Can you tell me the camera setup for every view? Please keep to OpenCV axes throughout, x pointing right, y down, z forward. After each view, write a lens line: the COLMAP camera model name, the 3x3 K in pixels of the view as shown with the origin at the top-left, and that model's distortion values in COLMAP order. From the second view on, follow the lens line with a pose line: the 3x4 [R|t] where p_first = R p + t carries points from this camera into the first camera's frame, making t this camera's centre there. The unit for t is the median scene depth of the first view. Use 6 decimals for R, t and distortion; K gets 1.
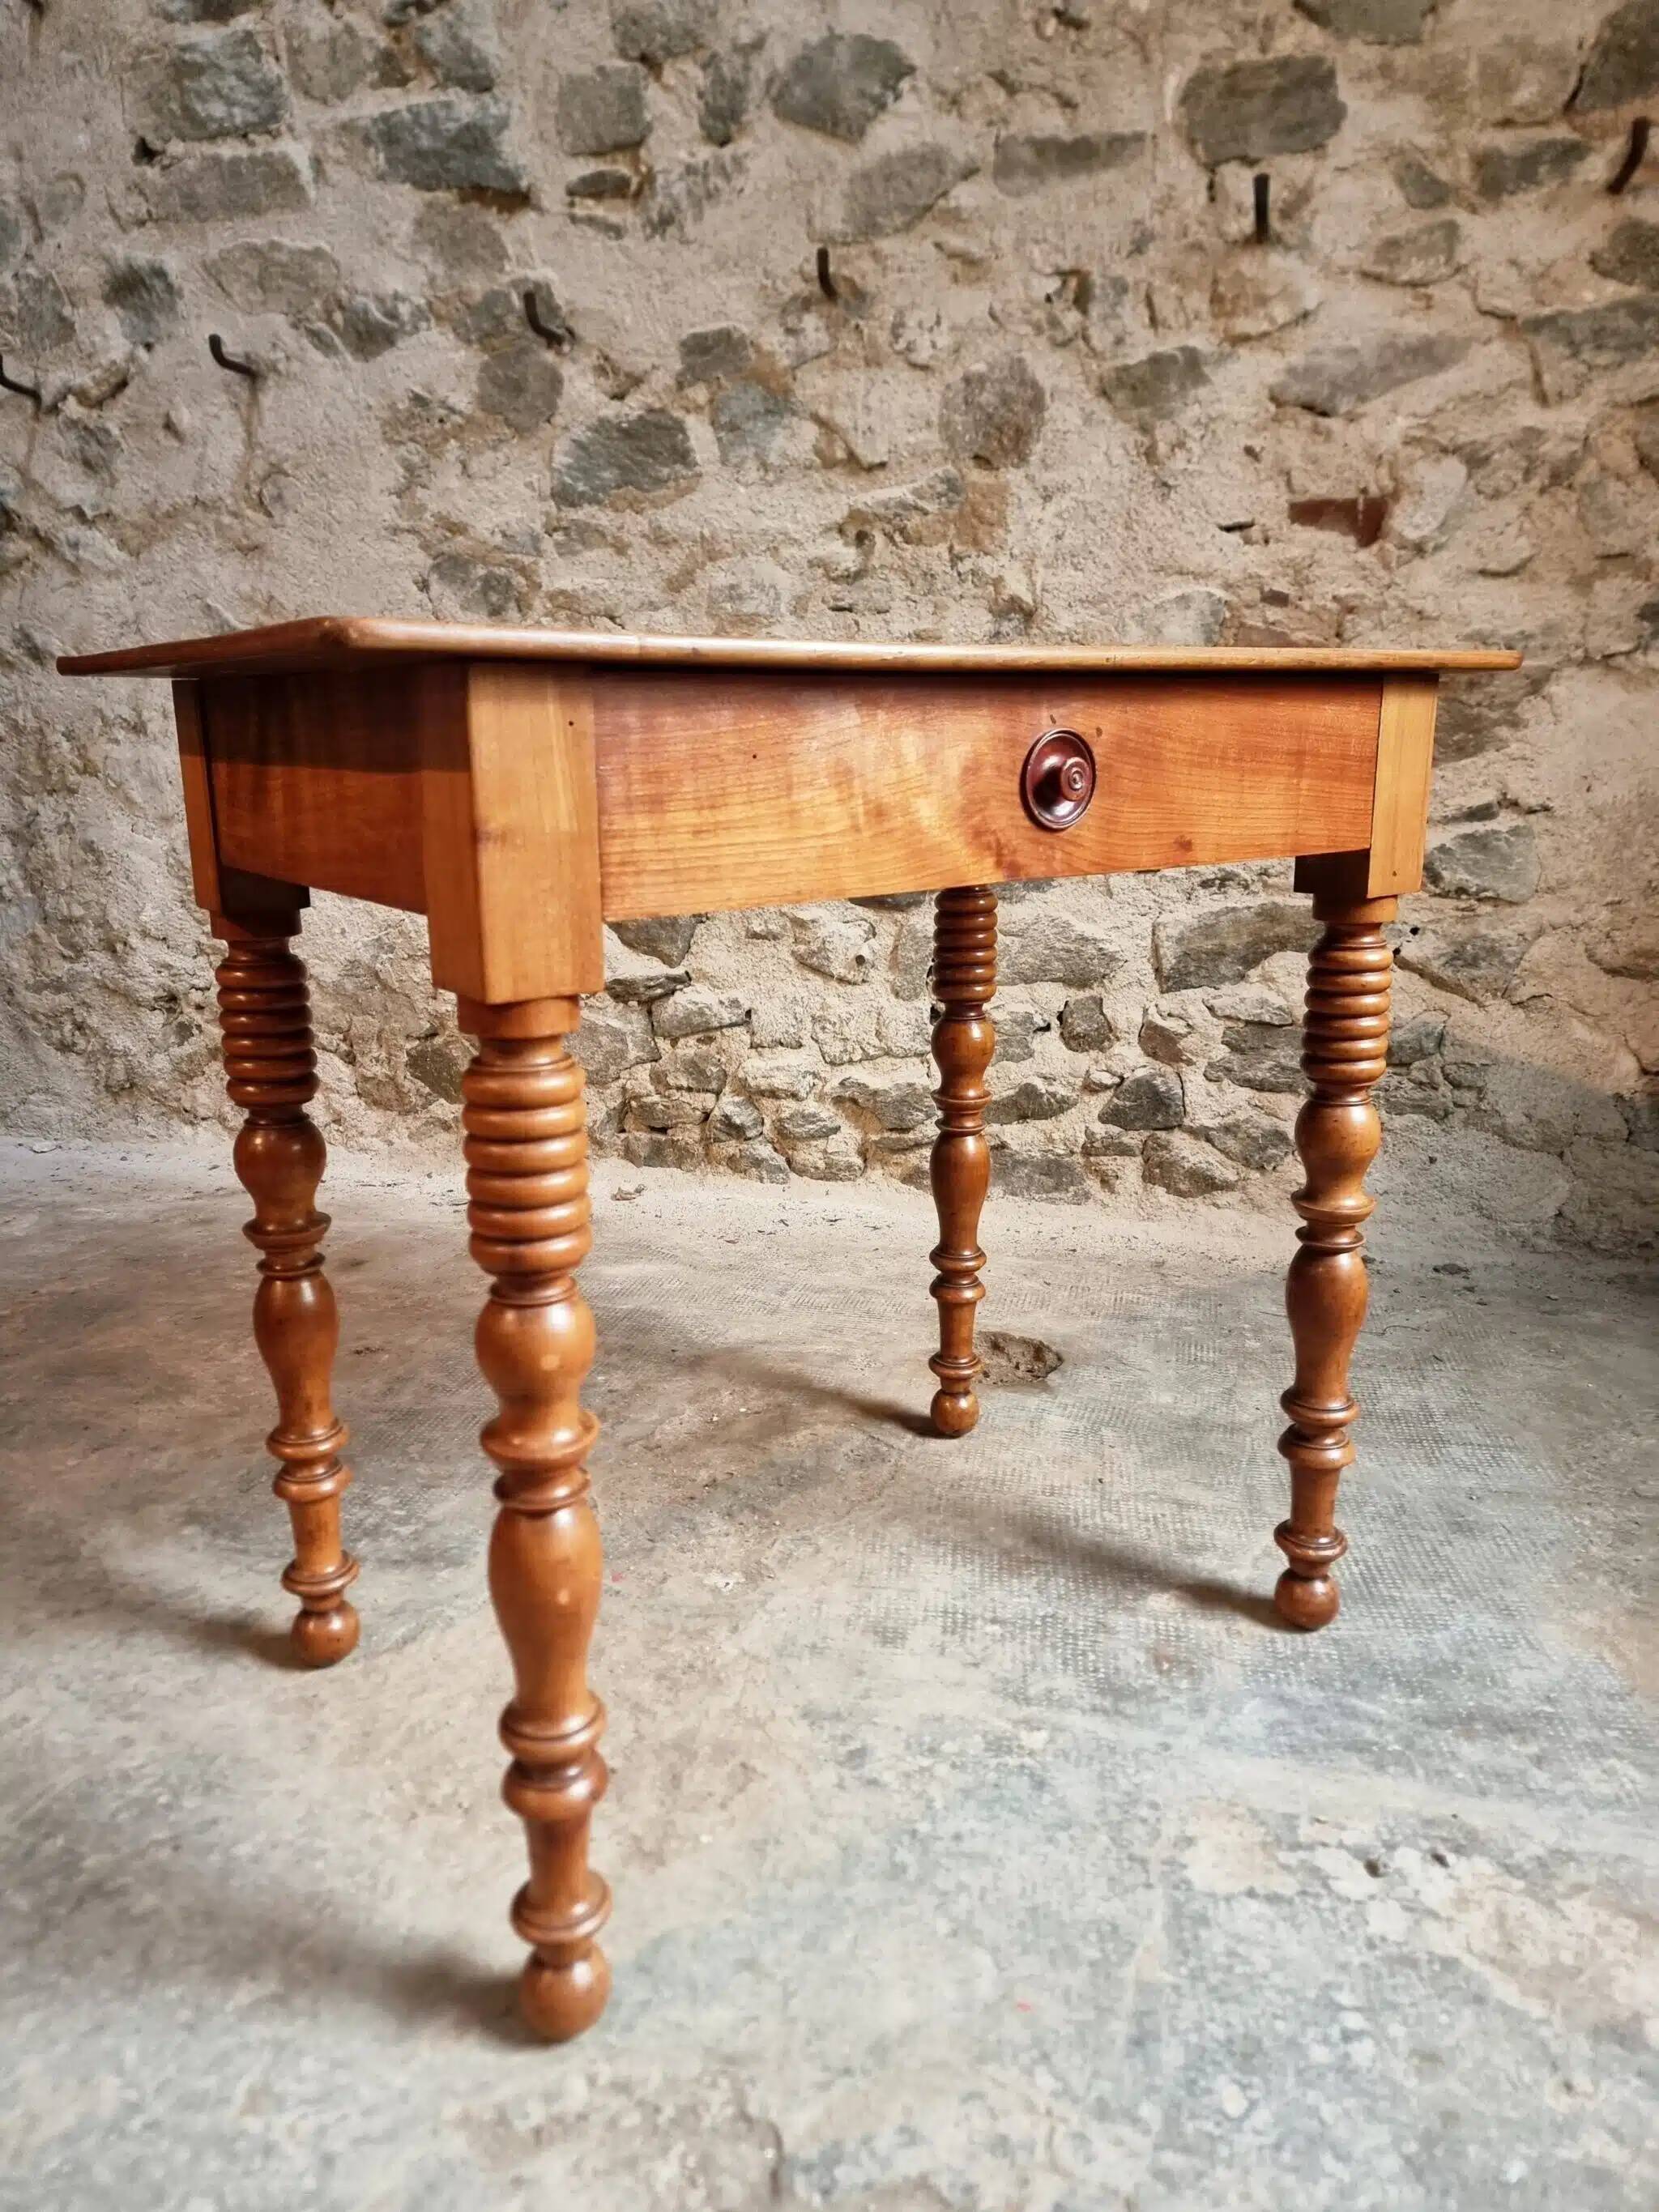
lens RADIAL K [[1535.5, 0, 808.3], [0, 1535.5, 1108.9], [0, 0, 1]] dist [0.072084, -0.064853]
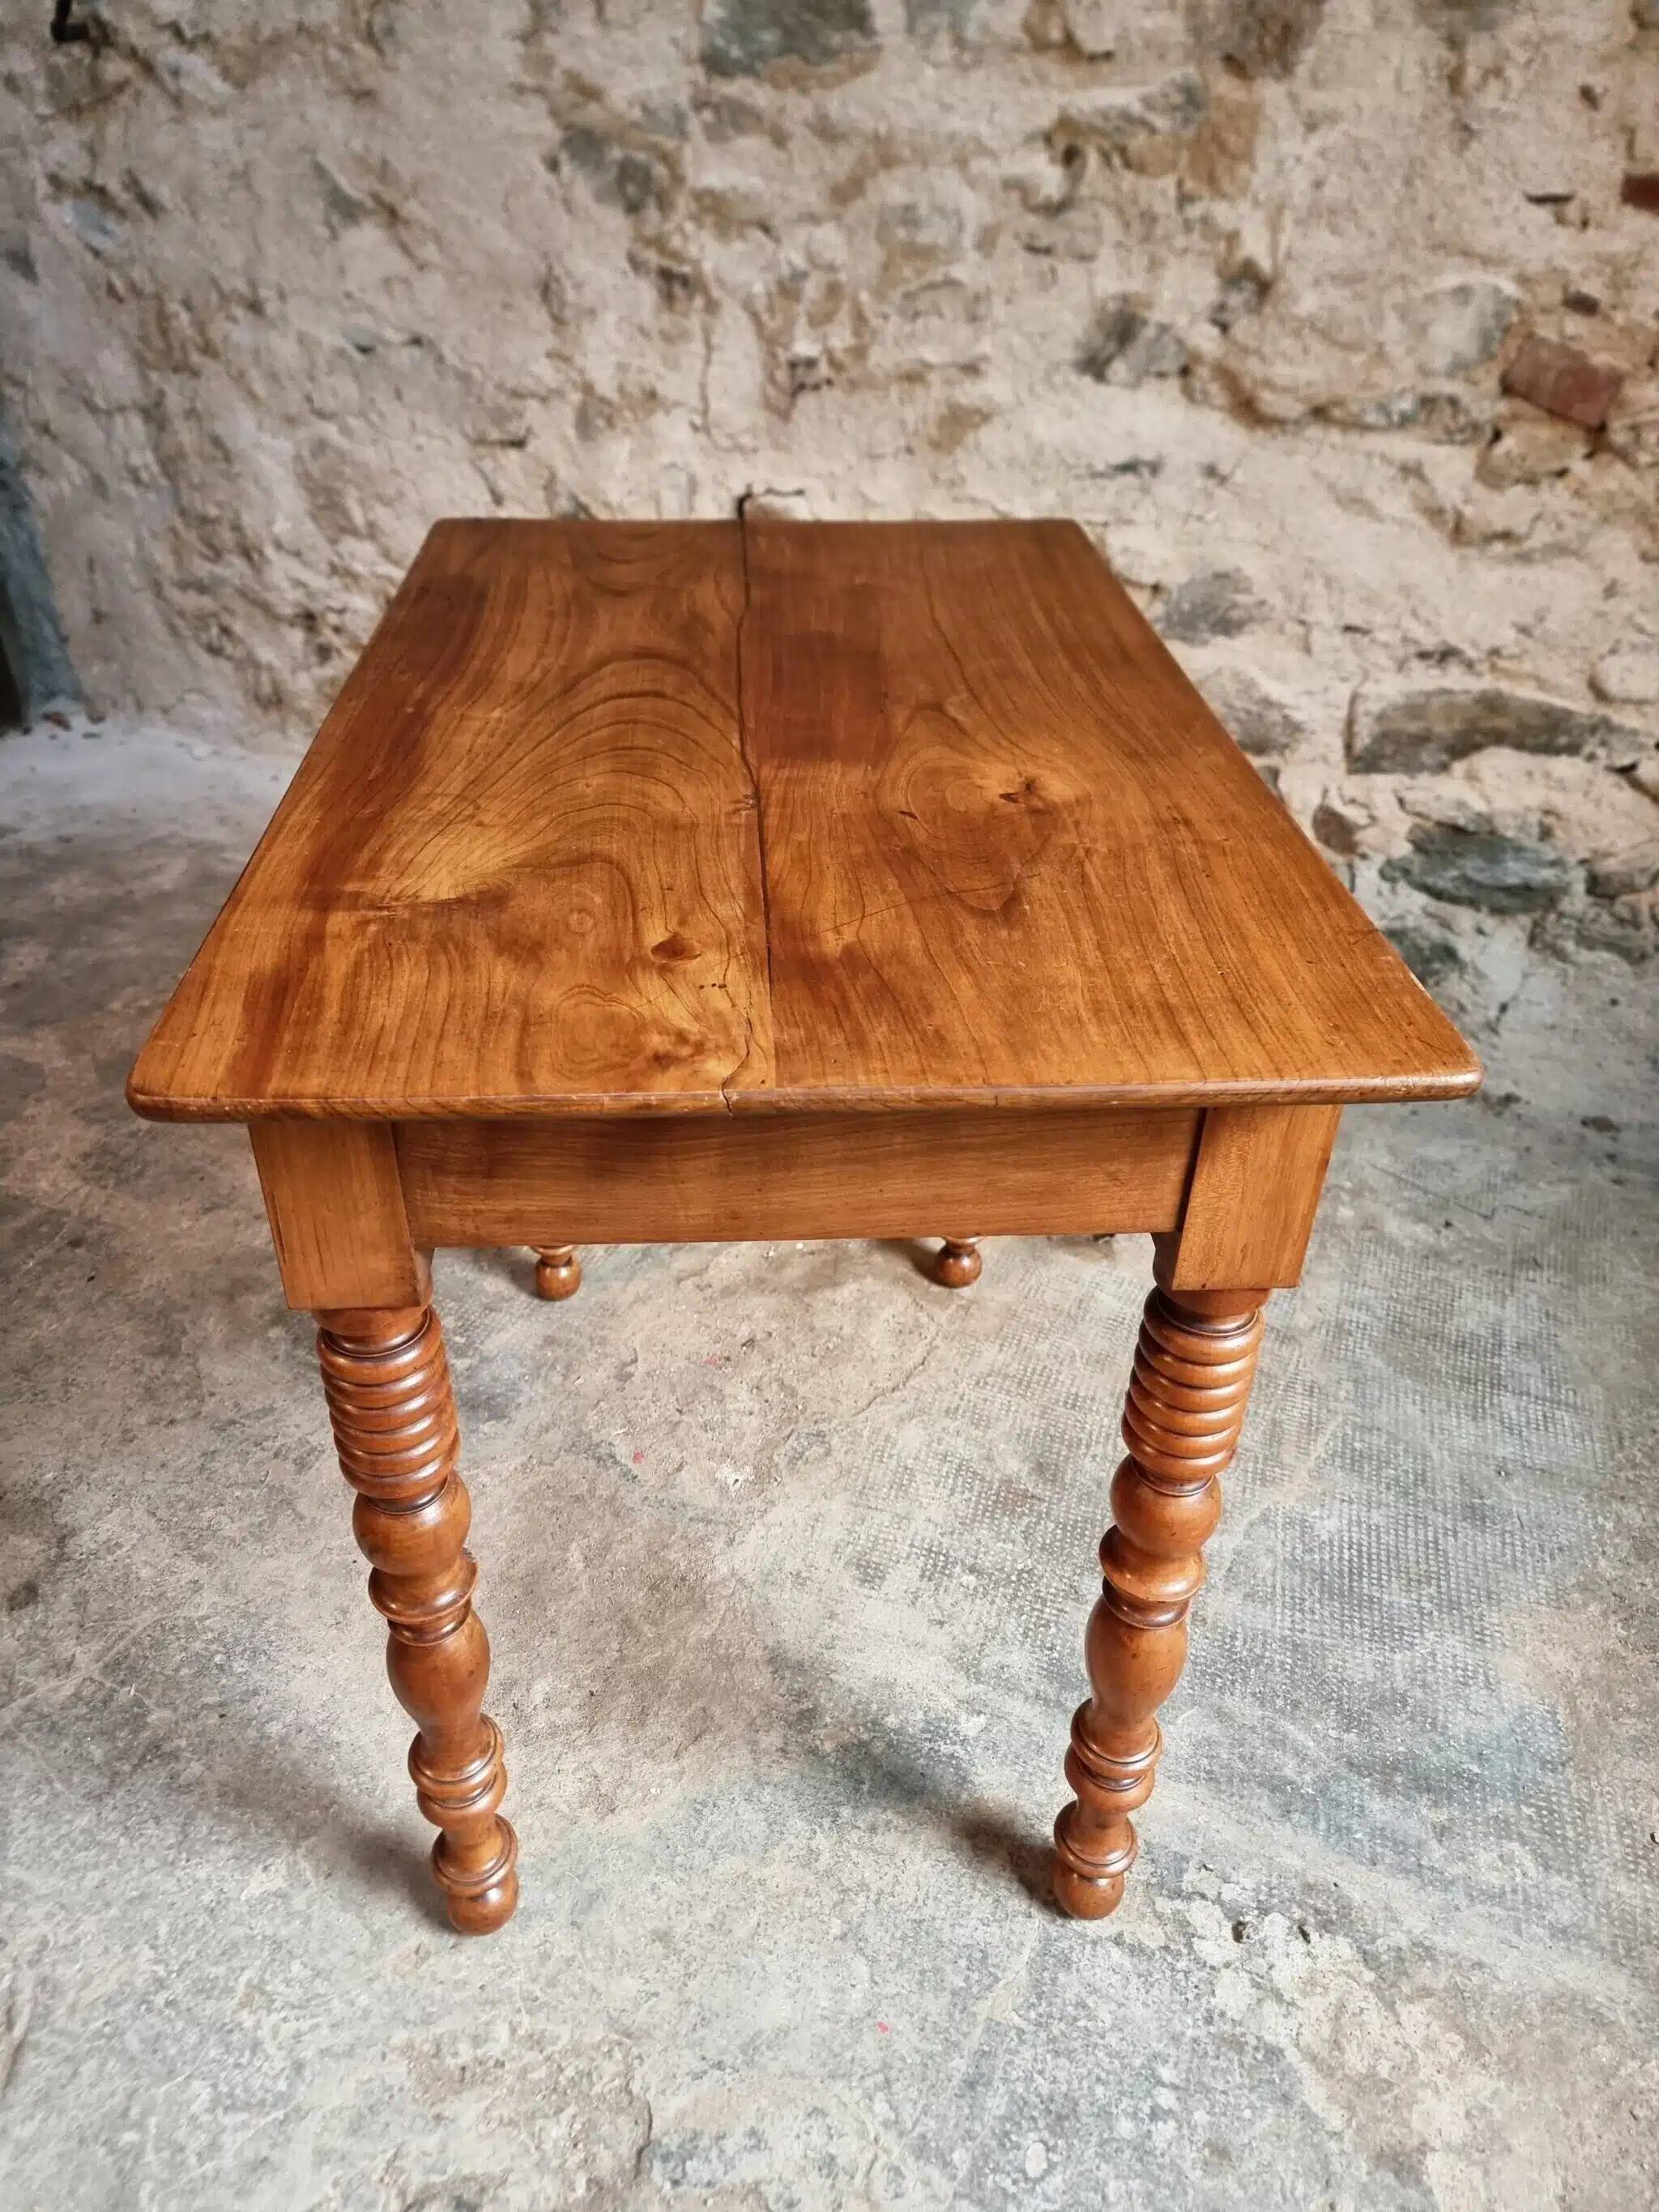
lens RADIAL K [[1552.5, 0, 800.2], [0, 1552.5, 1127.2], [0, 0, 1]] dist [0.052365, -0.048630]
pose [[0.984889, 0.119701, -0.125160, 0.061994], [-0.066617, 0.928932, 0.364207, -0.202669], [0.159861, -0.350366, 0.922869, 0.063423]]
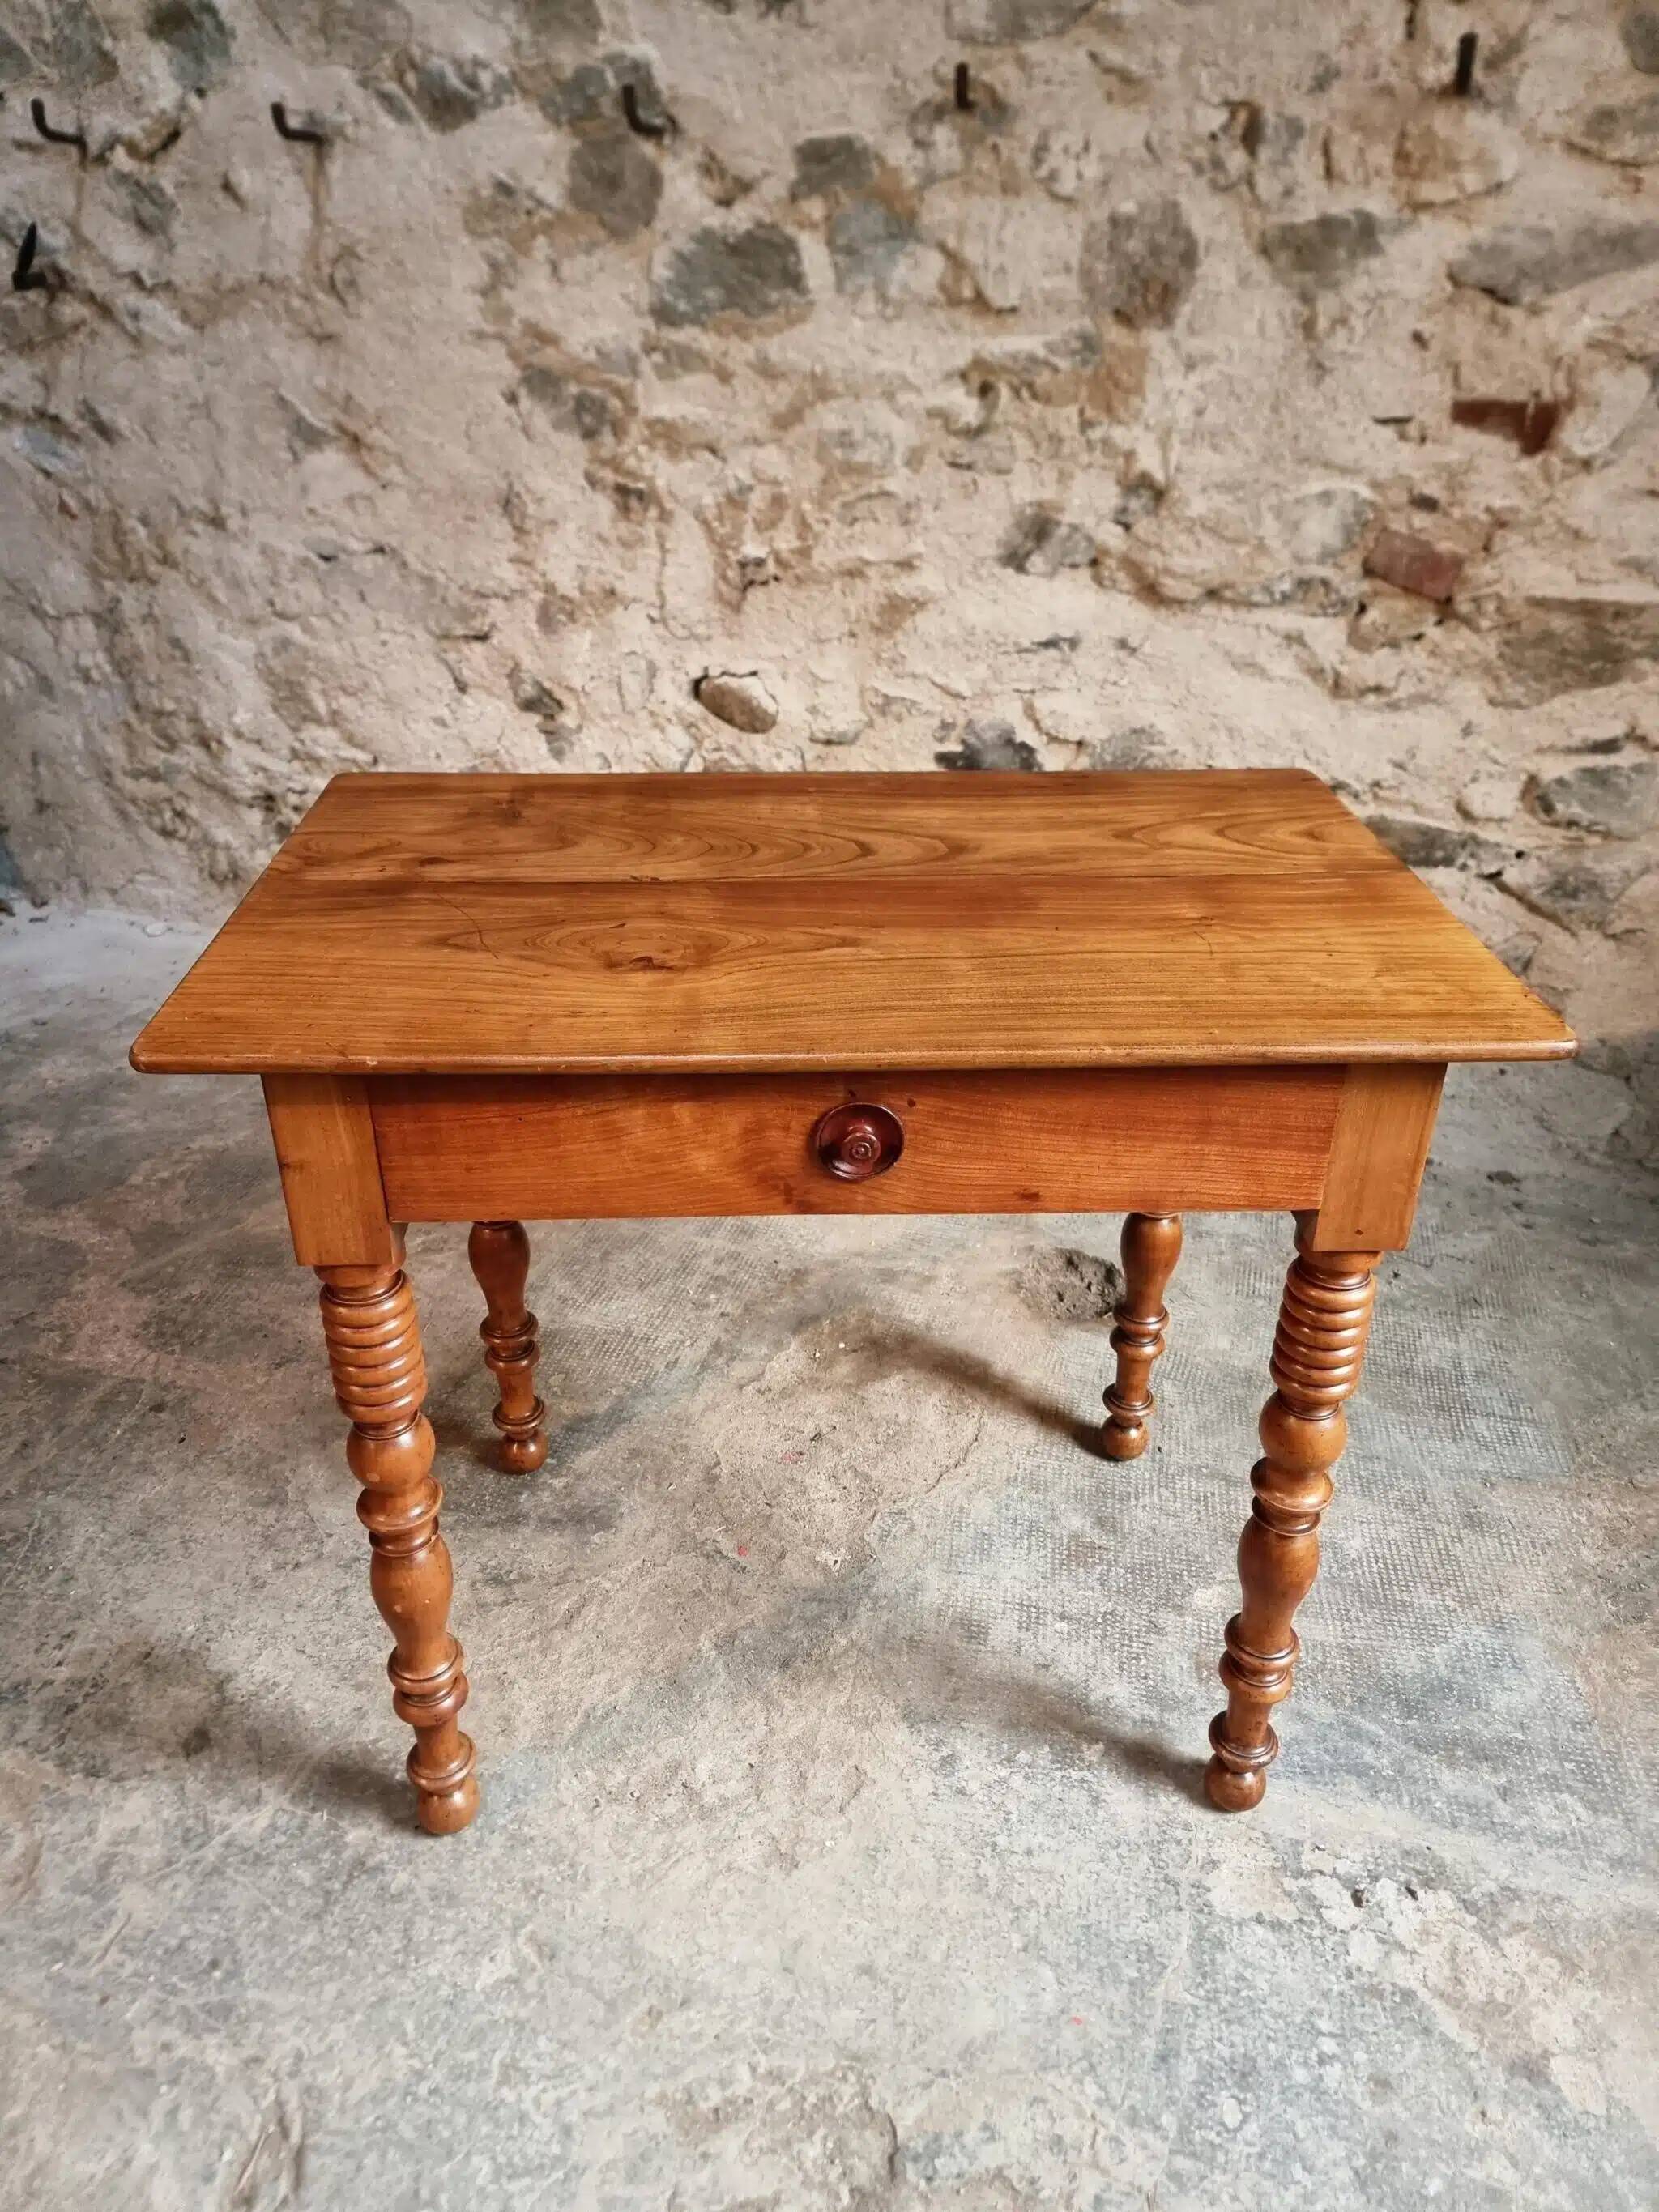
lens RADIAL K [[1543.4, 0, 815.6], [0, 1543.4, 1115.7], [0, 0, 1]] dist [0.061335, -0.056505]
pose [[0.999191, 0.033122, -0.022794, -0.033671], [-0.025324, 0.958762, 0.283080, -0.227177], [0.031230, -0.282274, 0.958825, -0.024974]]
